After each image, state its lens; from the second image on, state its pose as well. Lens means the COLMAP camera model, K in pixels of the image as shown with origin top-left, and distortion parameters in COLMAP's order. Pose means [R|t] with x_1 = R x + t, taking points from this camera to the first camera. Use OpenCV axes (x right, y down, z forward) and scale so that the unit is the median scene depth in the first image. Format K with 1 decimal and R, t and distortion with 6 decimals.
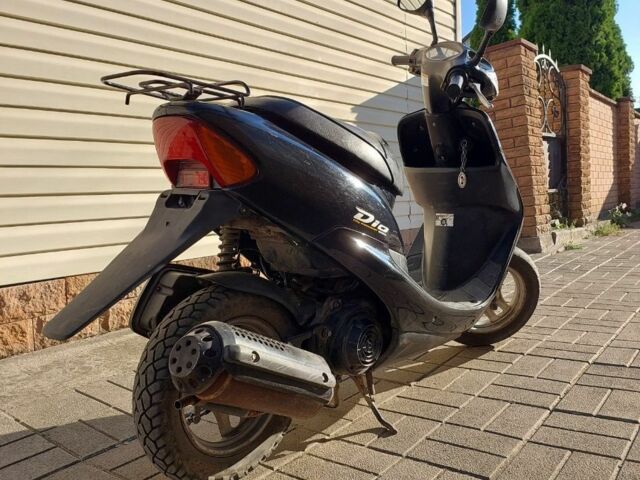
lens RADIAL K [[557.9, 0, 305.8], [0, 557.9, 238.8], [0, 0, 1]] dist [0.088850, -0.127374]
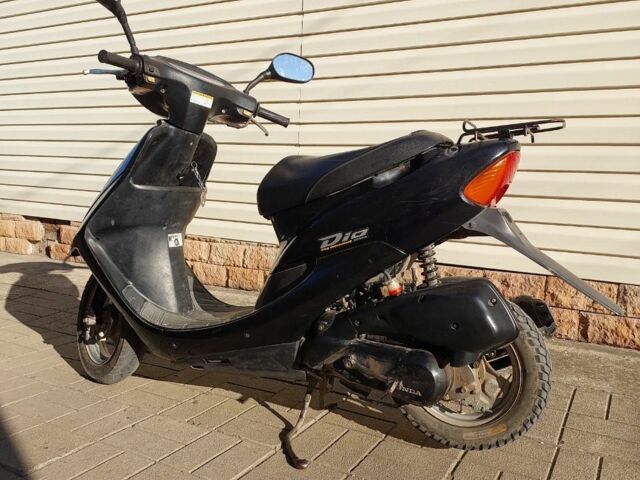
lens RADIAL K [[560.0, 0, 313.5], [0, 560.0, 239.7], [0, 0, 1]] dist [0.069153, -0.096974]
pose [[0.171280, 0.169990, -0.970447, 0.832977], [-0.108201, 0.982290, 0.152967, -0.181513], [0.979263, 0.078803, 0.186640, 0.586648]]
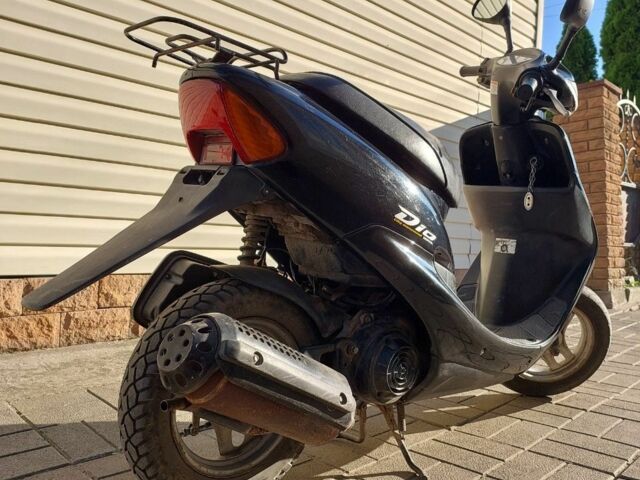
lens RADIAL K [[560.0, 0, 313.5], [0, 560.0, 239.7], [0, 0, 1]] dist [0.069153, -0.096974]
pose [[0.991233, 0.092818, -0.094029, 0.036597], [-0.098871, 0.993174, -0.061894, 0.051467], [0.087642, 0.070648, 0.993644, 0.104218]]
